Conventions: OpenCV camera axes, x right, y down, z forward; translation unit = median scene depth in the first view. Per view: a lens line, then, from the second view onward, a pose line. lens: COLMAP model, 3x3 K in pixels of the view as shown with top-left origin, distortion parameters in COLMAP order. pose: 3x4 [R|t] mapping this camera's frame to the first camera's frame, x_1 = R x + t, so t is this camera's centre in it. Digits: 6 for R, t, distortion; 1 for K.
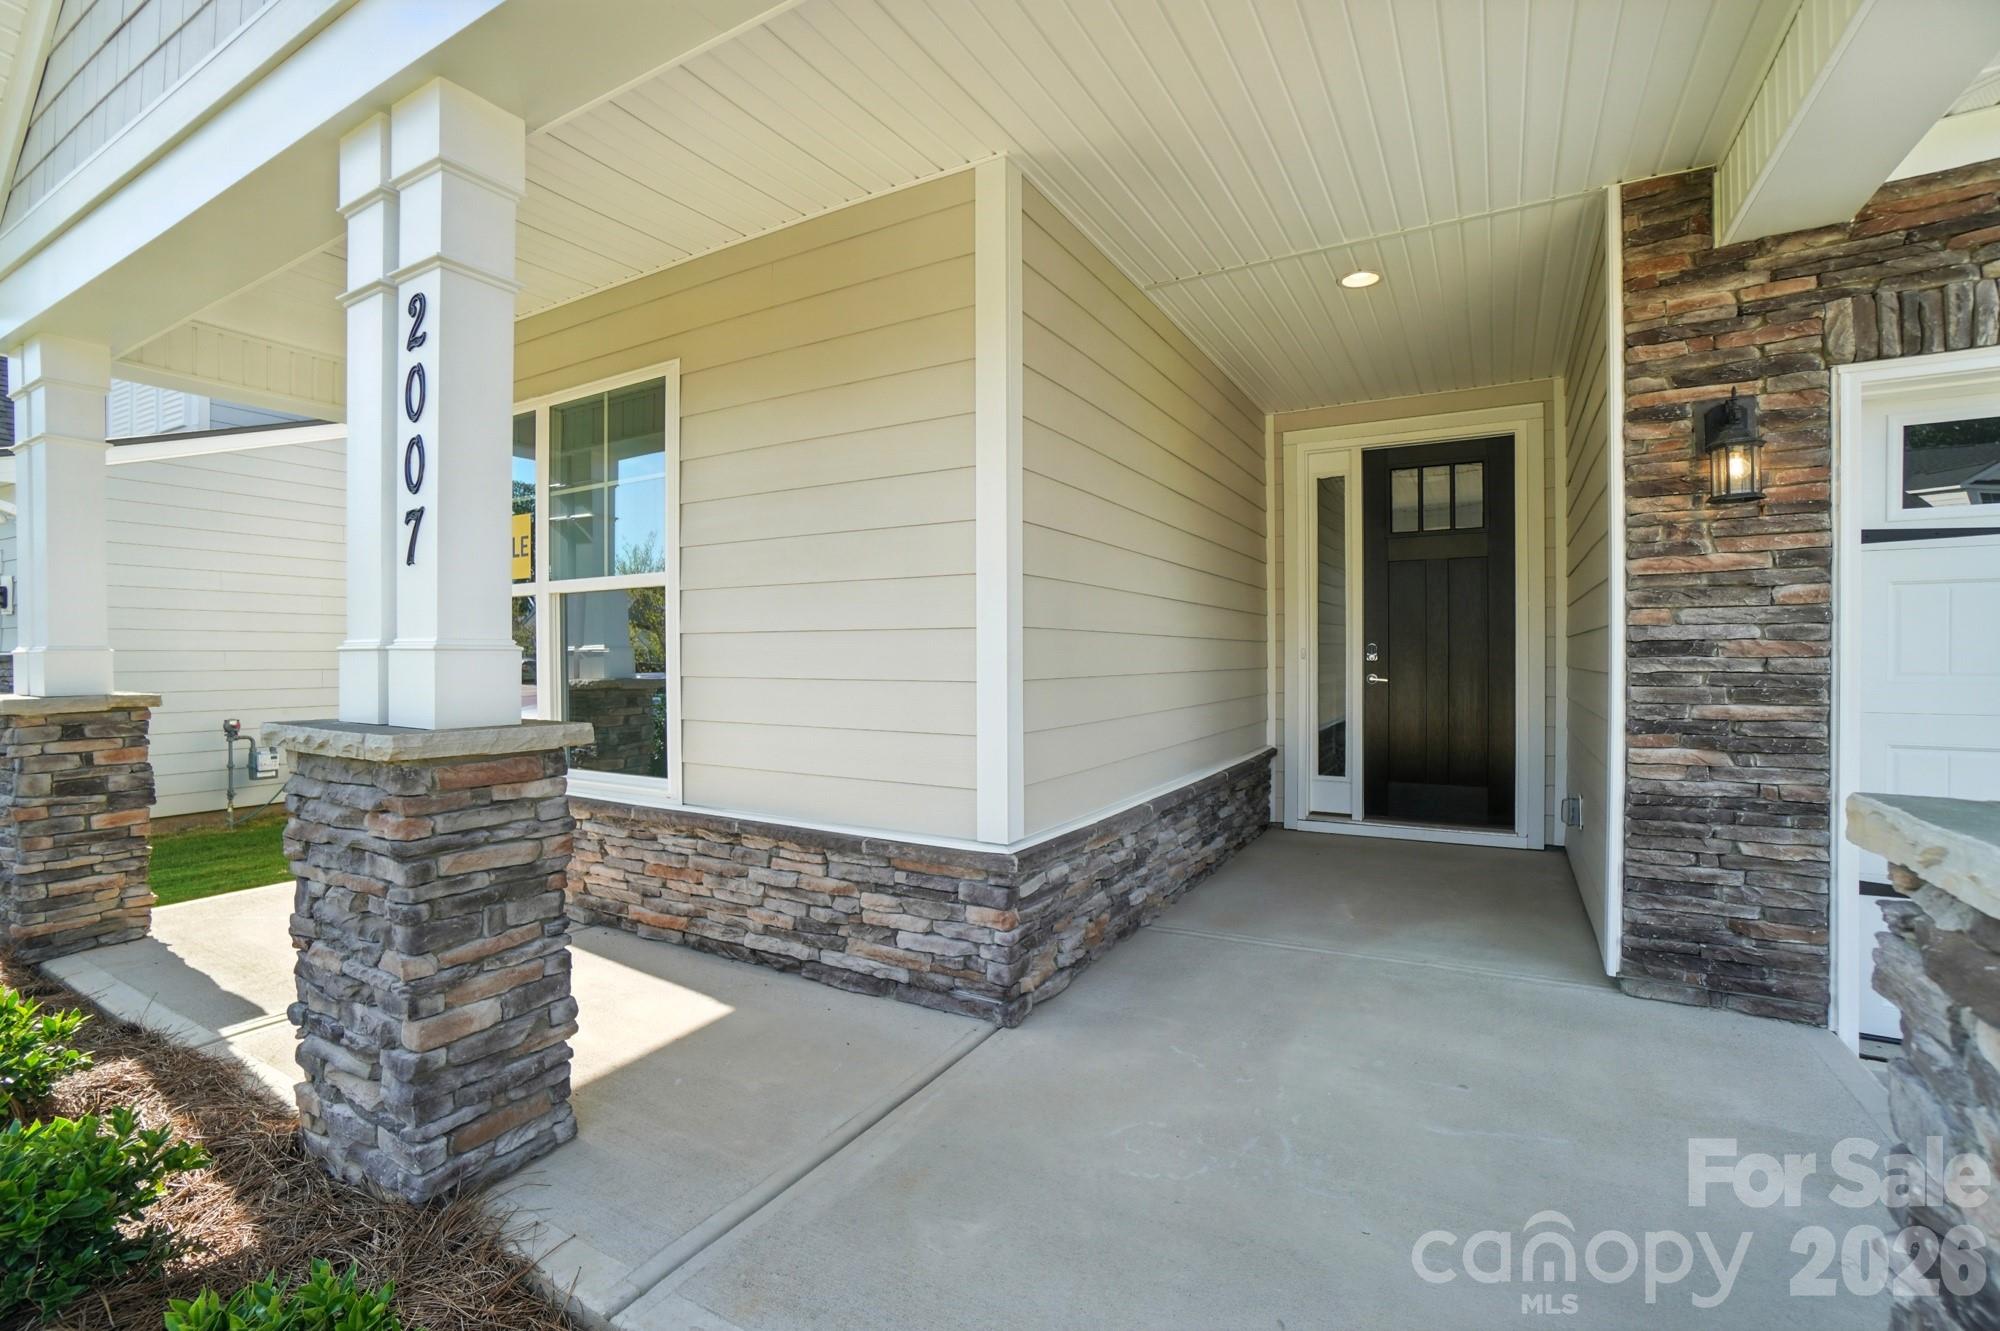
lens RADIAL K [[895.9, 0, 991.9], [0, 895.9, 658.6], [0, 0, 1]] dist [-0.033210, 0.004340]
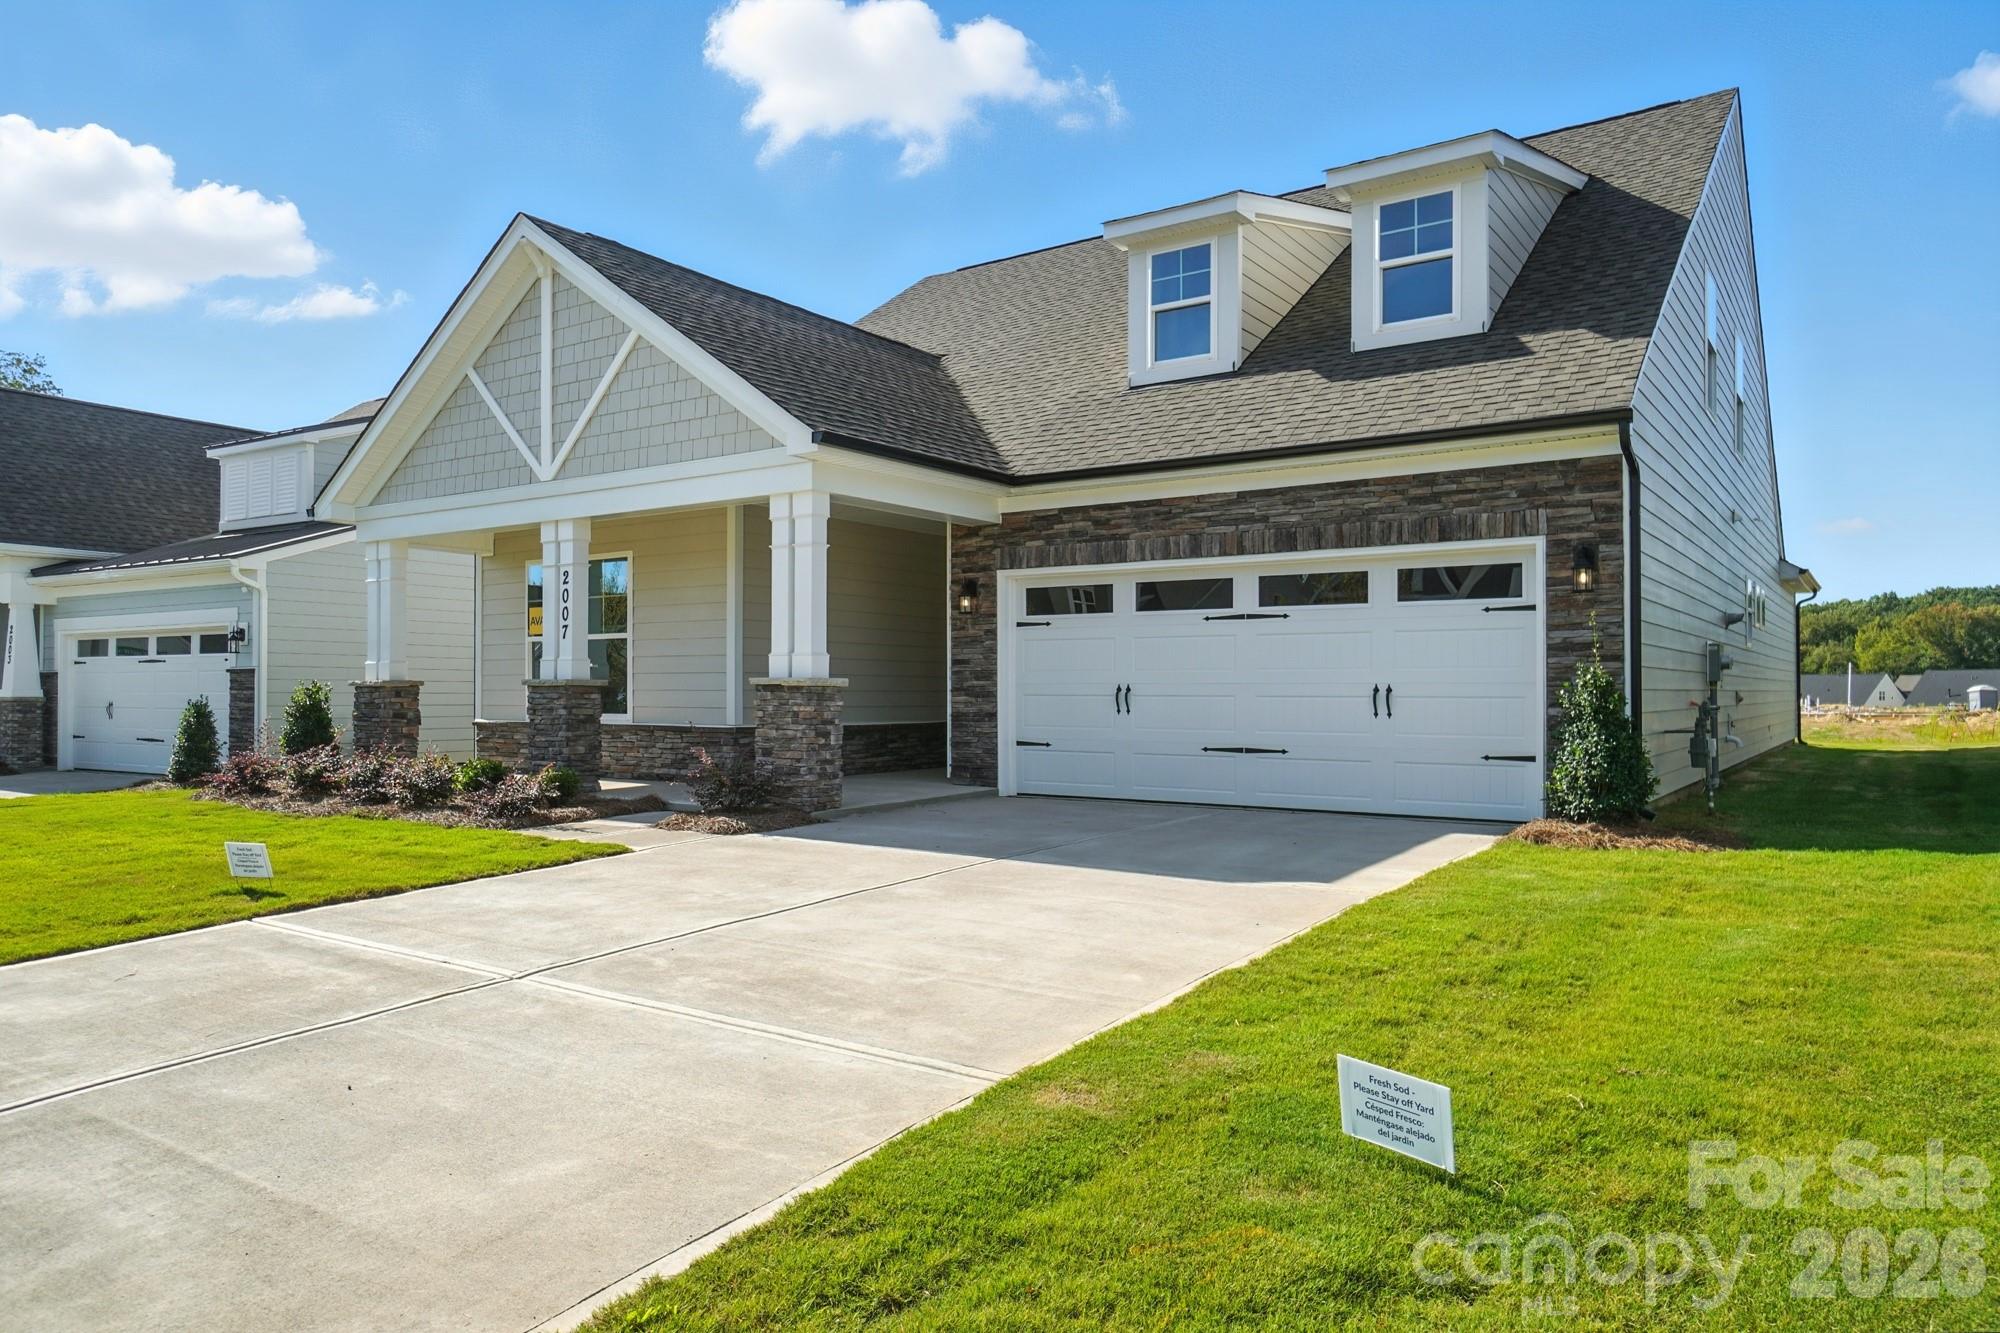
lens RADIAL K [[1304.3, 0, 982.0], [0, 1304.3, 674.1], [0, 0, 1]] dist [0.017135, -0.000395]
pose [[0.996165, 0.003842, -0.087410, 1.191269], [-0.005418, 0.999827, -0.017801, 0.101740], [0.087326, 0.018206, 0.996013, -3.225613]]
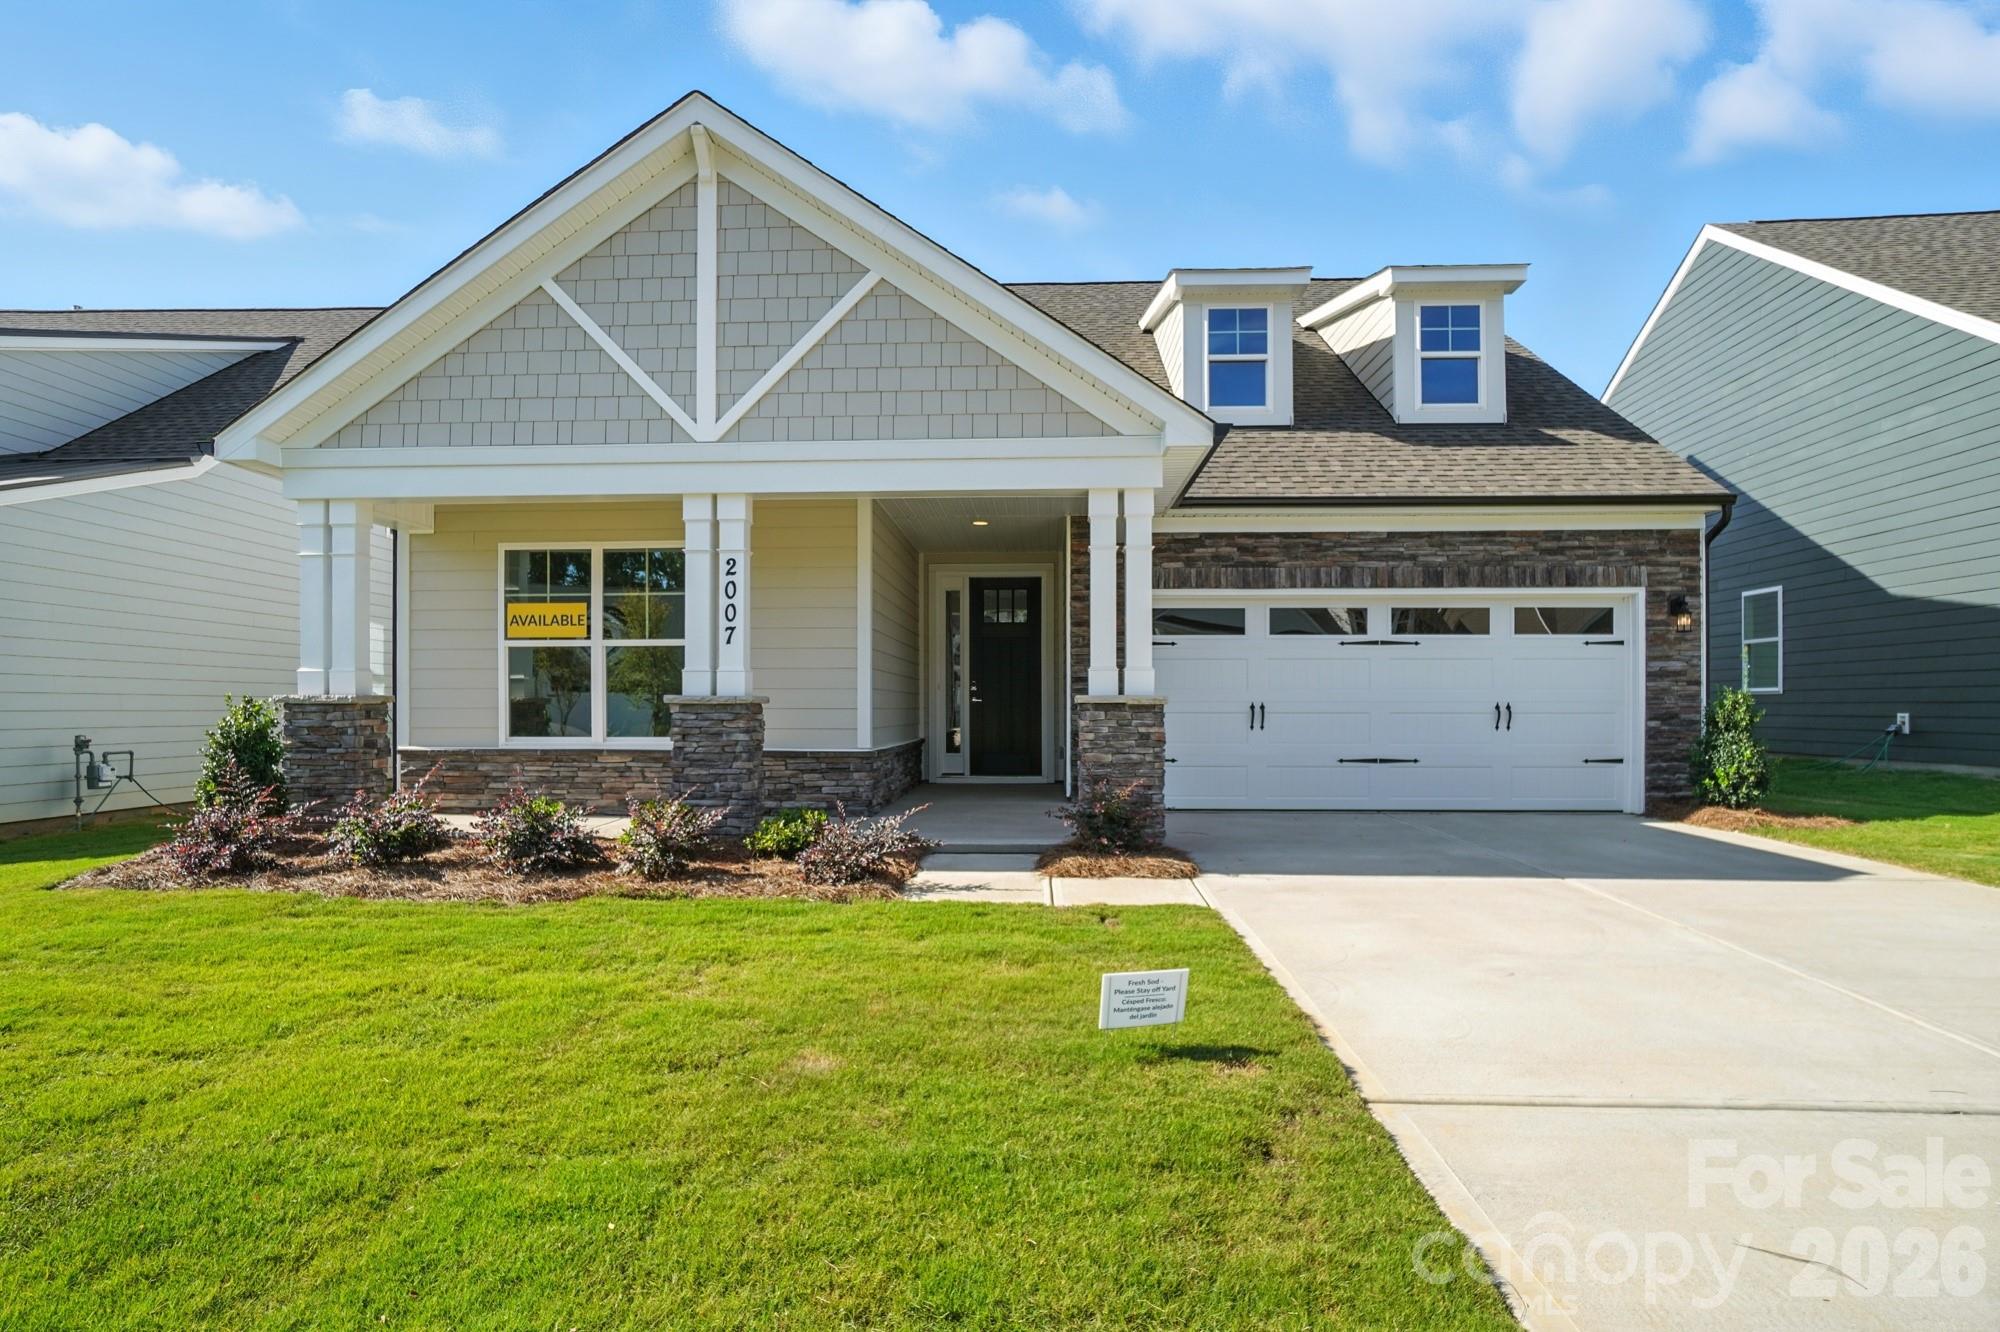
lens RADIAL K [[1056.0, 0, 998.6], [0, 1056.0, 706.6], [0, 0, 1]] dist [-0.016289, 0.001488]
pose [[0.888570, 0.003502, 0.458727, -1.045456], [-0.000553, 0.999978, -0.006563, 0.096738], [-0.458740, 0.005578, 0.888553, -1.911394]]
